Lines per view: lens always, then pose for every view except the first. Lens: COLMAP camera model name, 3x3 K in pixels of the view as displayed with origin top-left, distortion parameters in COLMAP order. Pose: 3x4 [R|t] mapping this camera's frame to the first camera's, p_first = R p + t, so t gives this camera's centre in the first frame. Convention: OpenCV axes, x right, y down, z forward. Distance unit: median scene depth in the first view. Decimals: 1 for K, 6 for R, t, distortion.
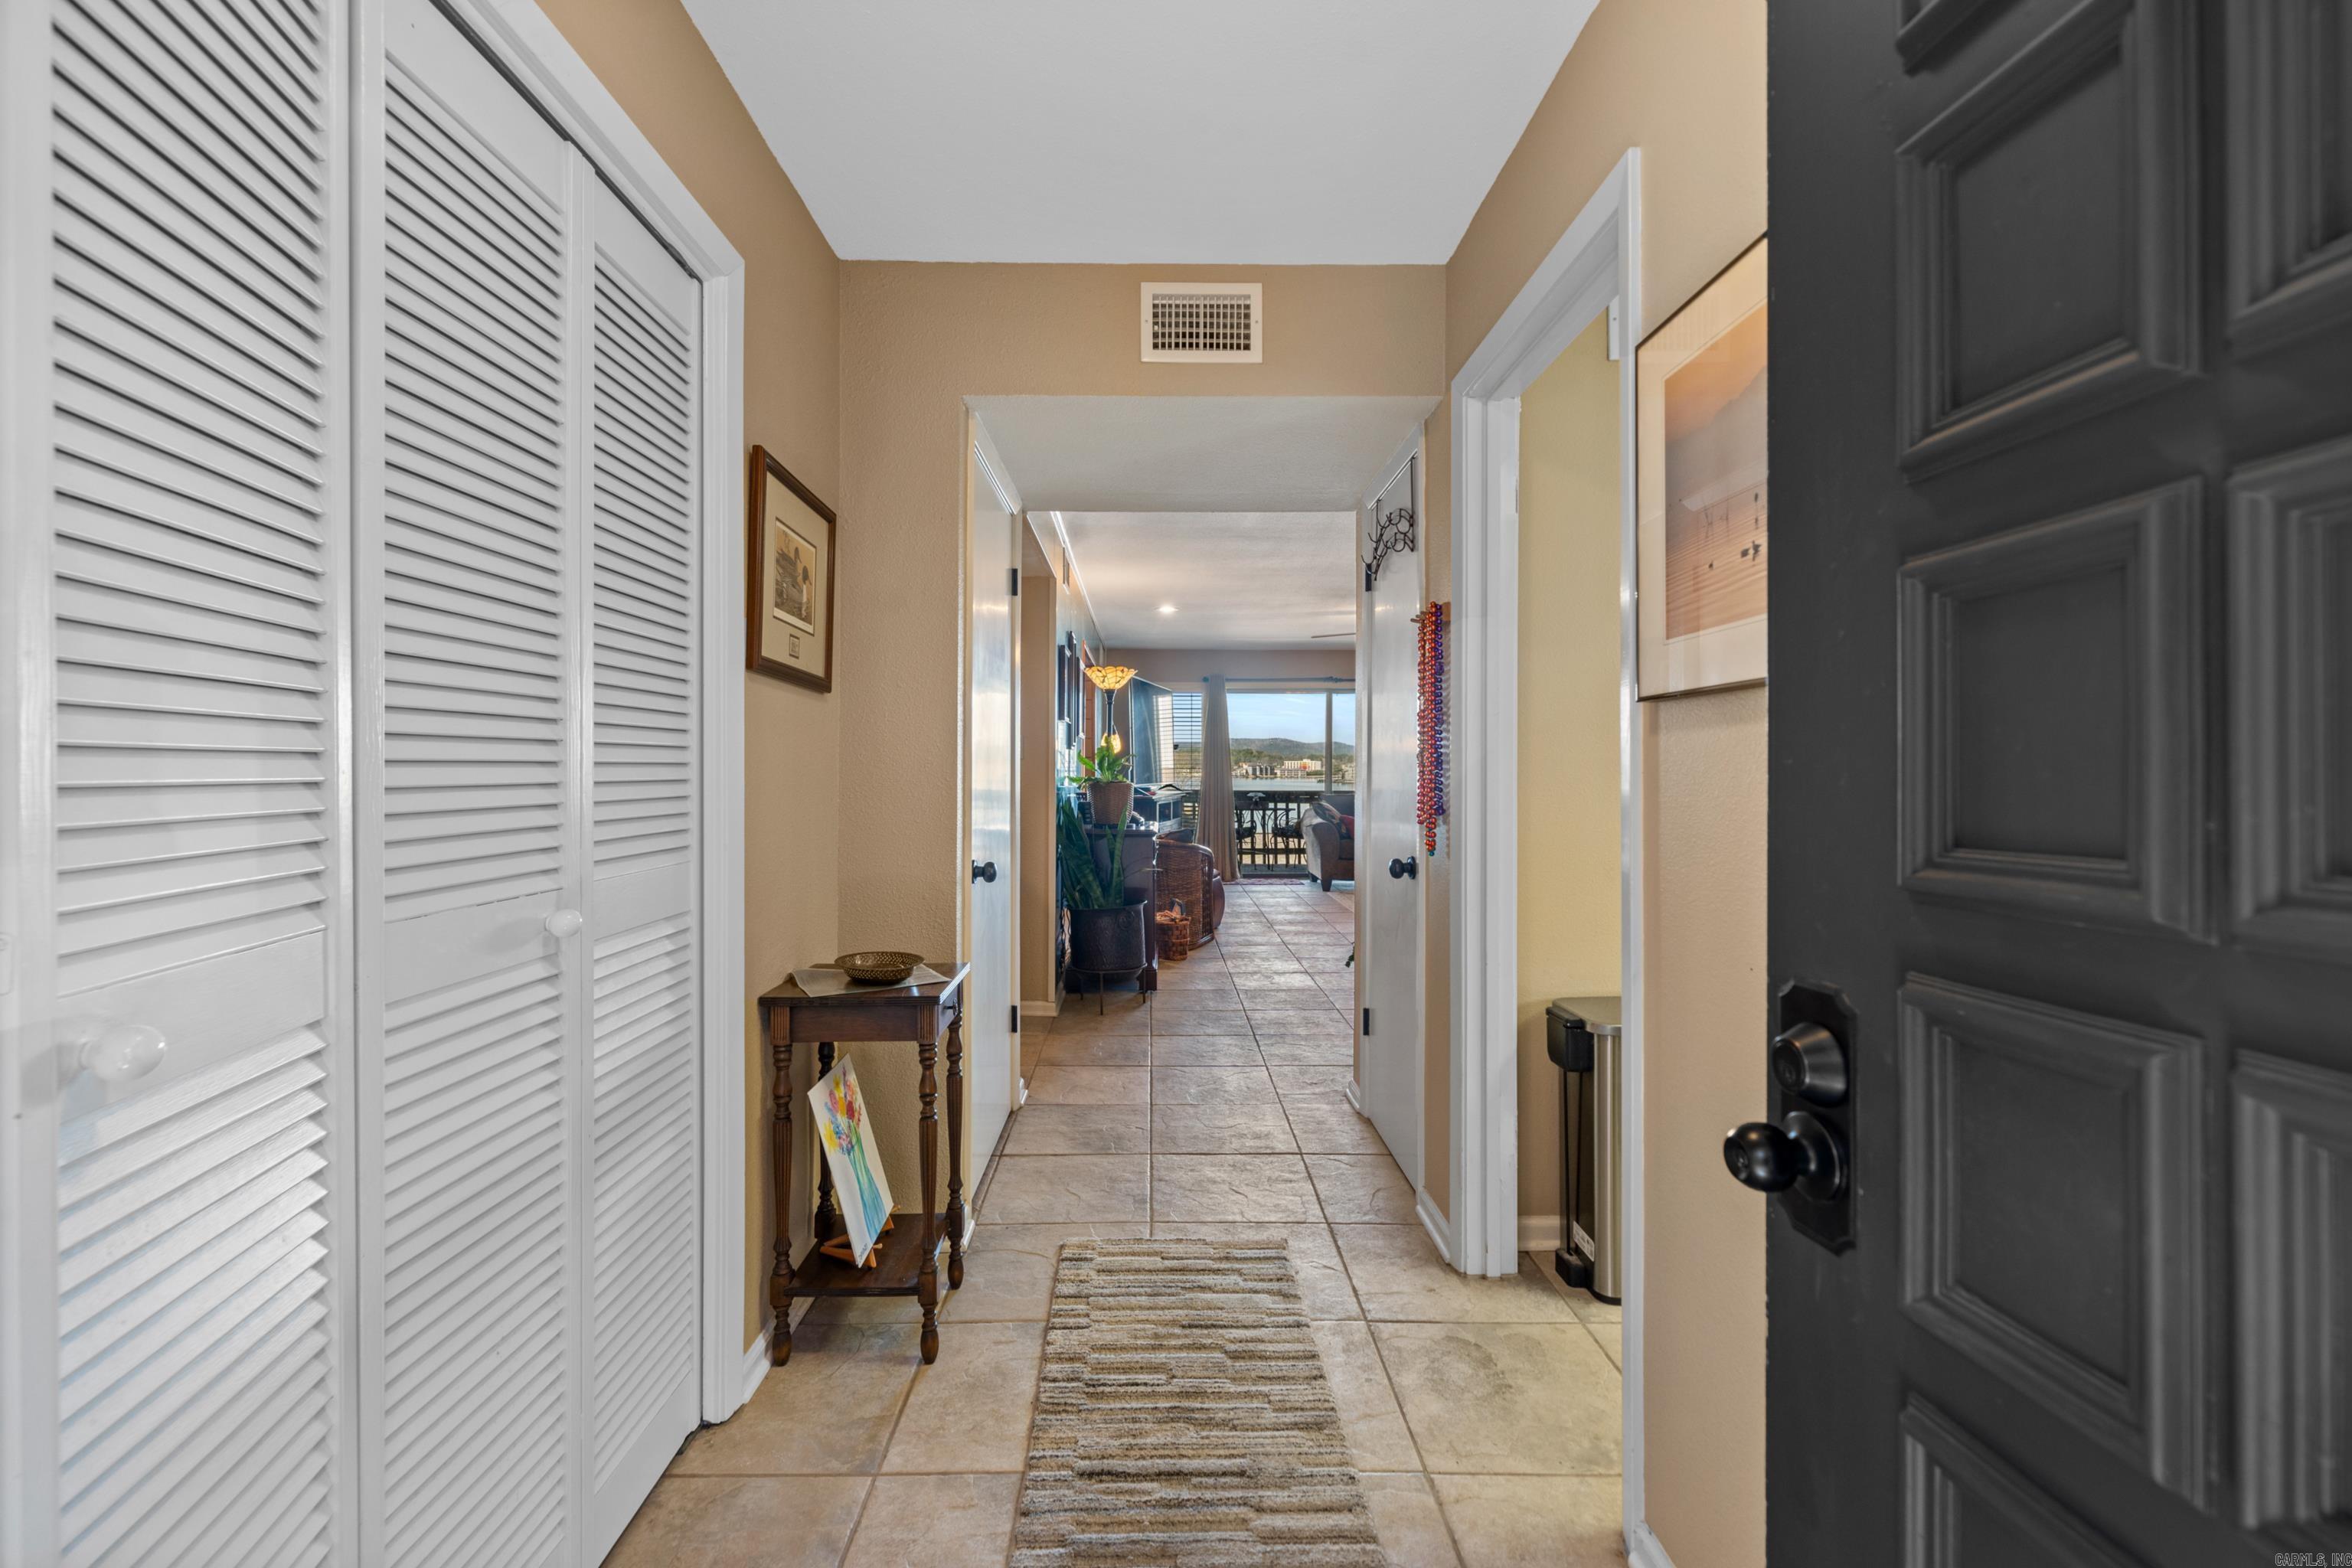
lens RADIAL K [[1051.8, 0, 1174.5], [0, 1051.8, 765.3], [0, 0, 1]] dist [-0.004227, 0.001191]
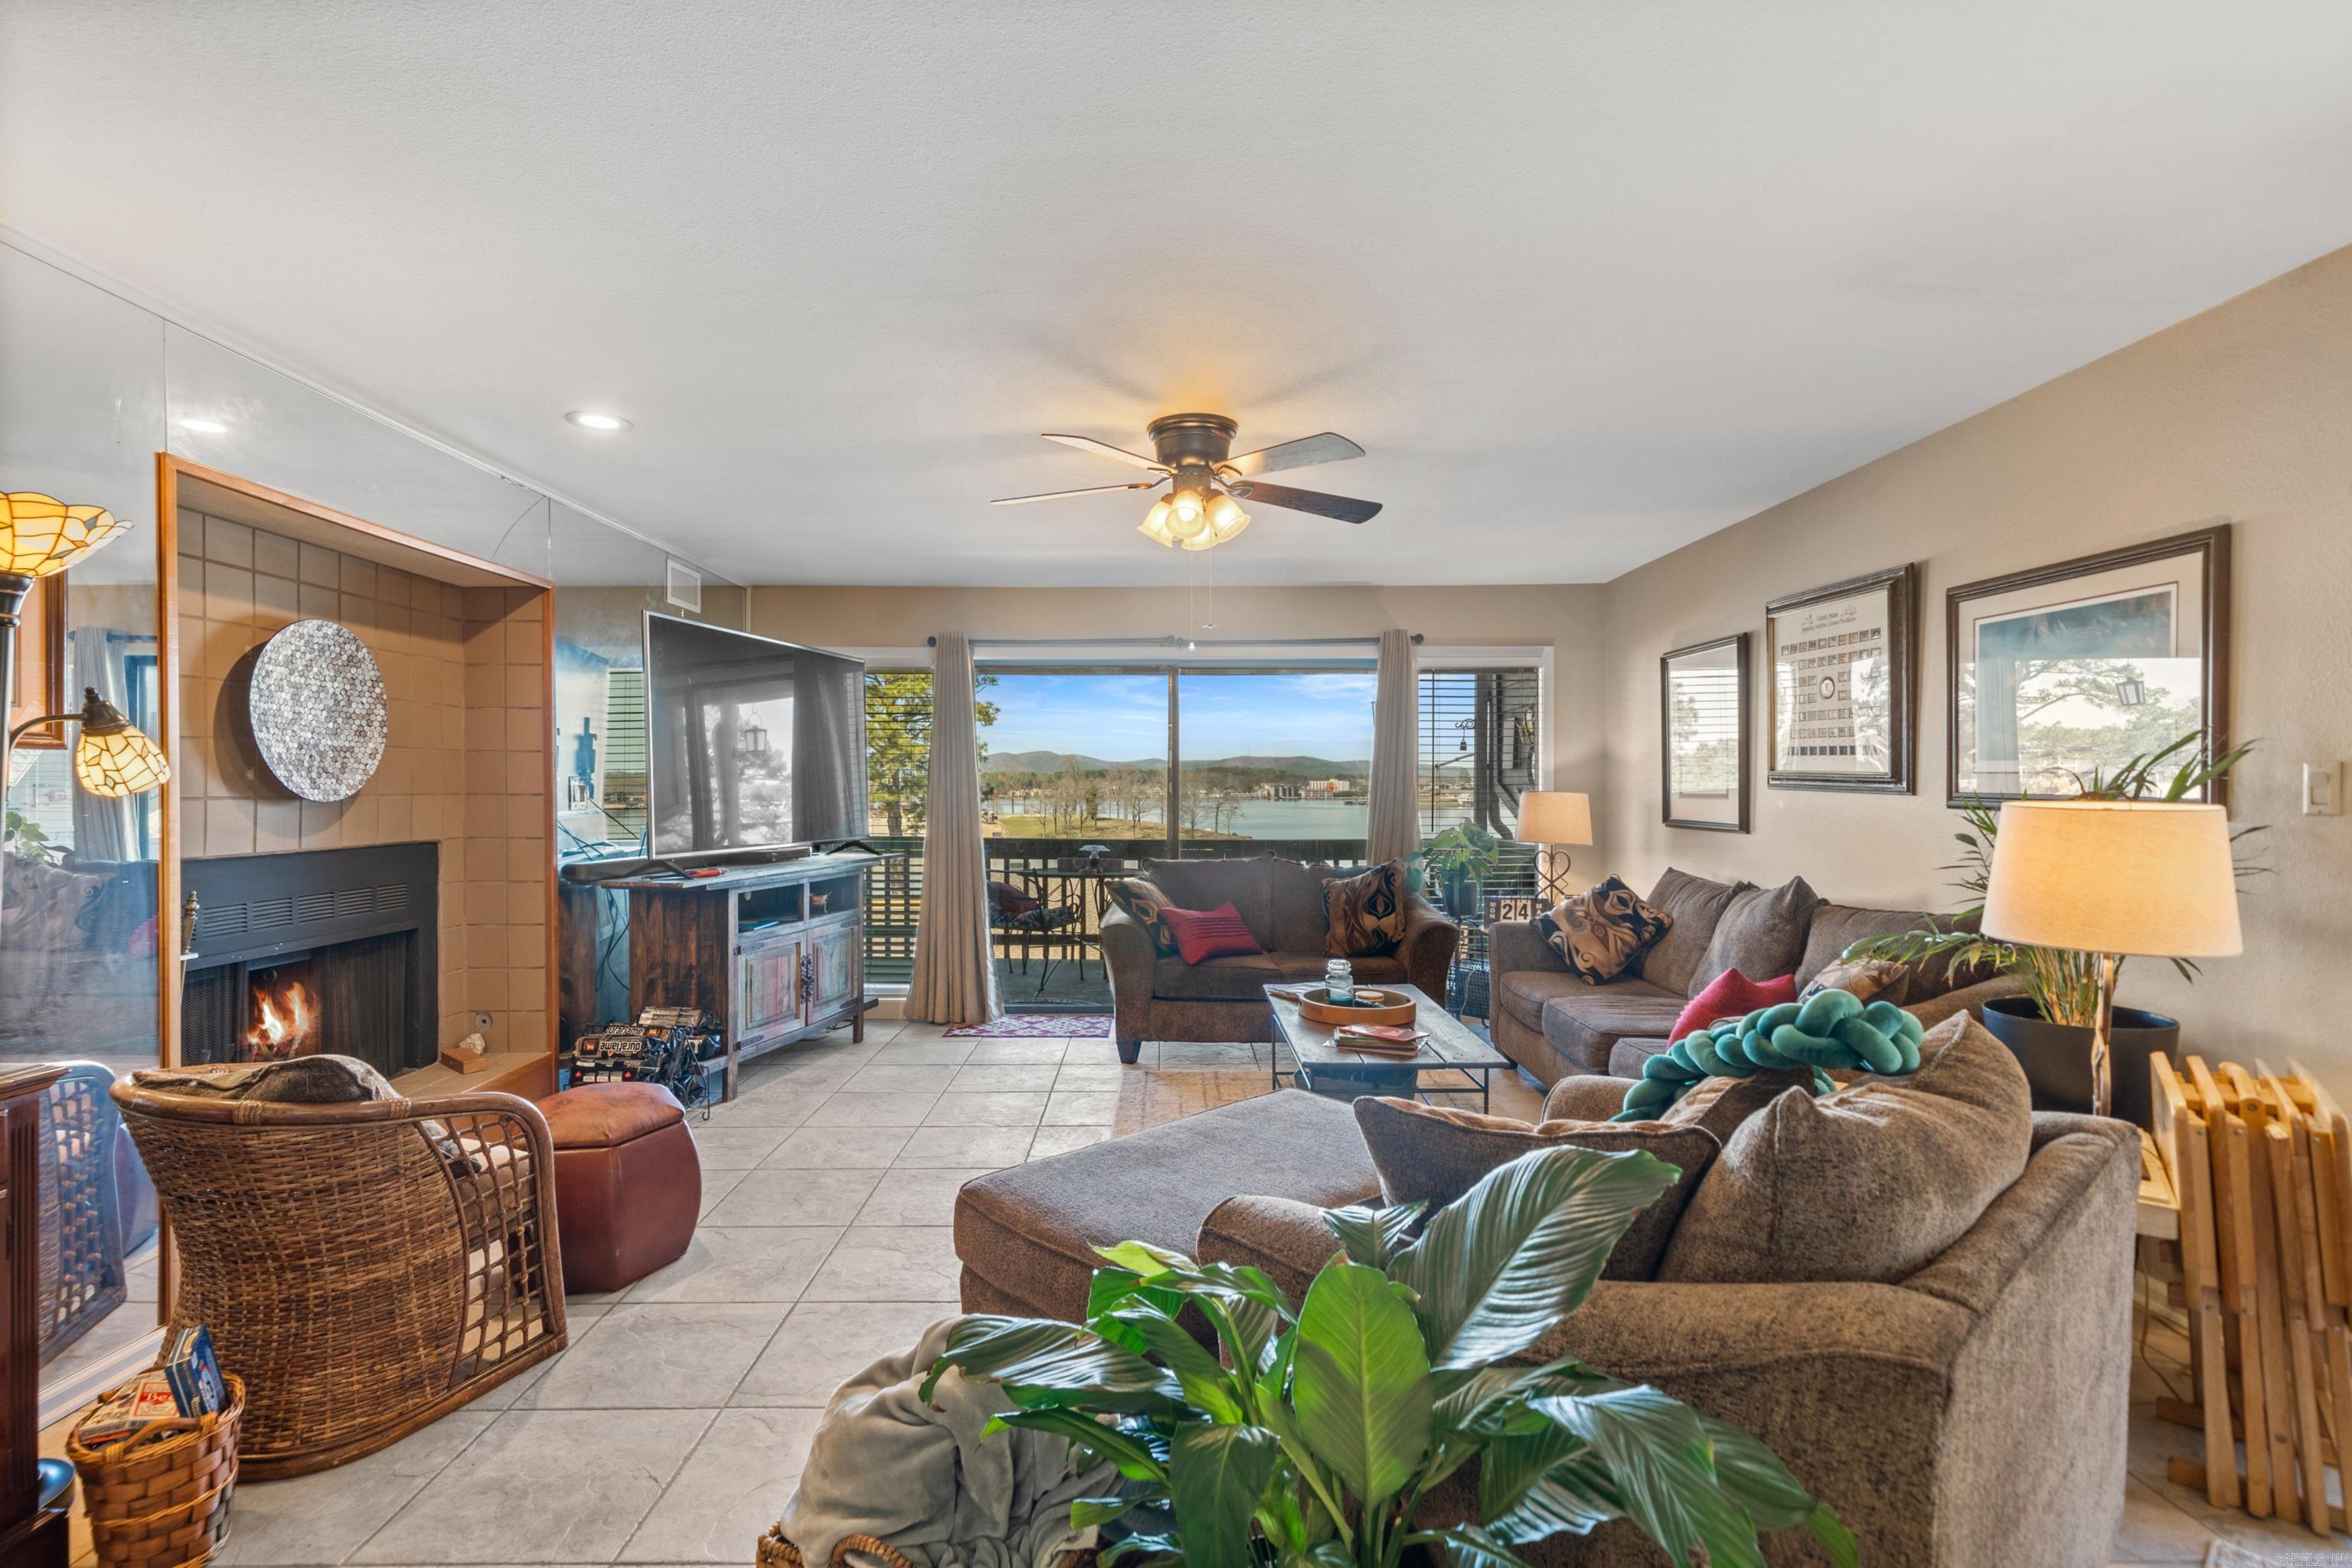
lens RADIAL K [[1081.9, 0, 1154.2], [0, 1081.9, 794.8], [0, 0, 1]] dist [0.003779, 0.000858]
pose [[0.999246, -0.005713, -0.038394, 0.155068], [0.006001, 0.999955, 0.007409, -0.008144], [0.038350, -0.007634, 0.999235, 0.443027]]
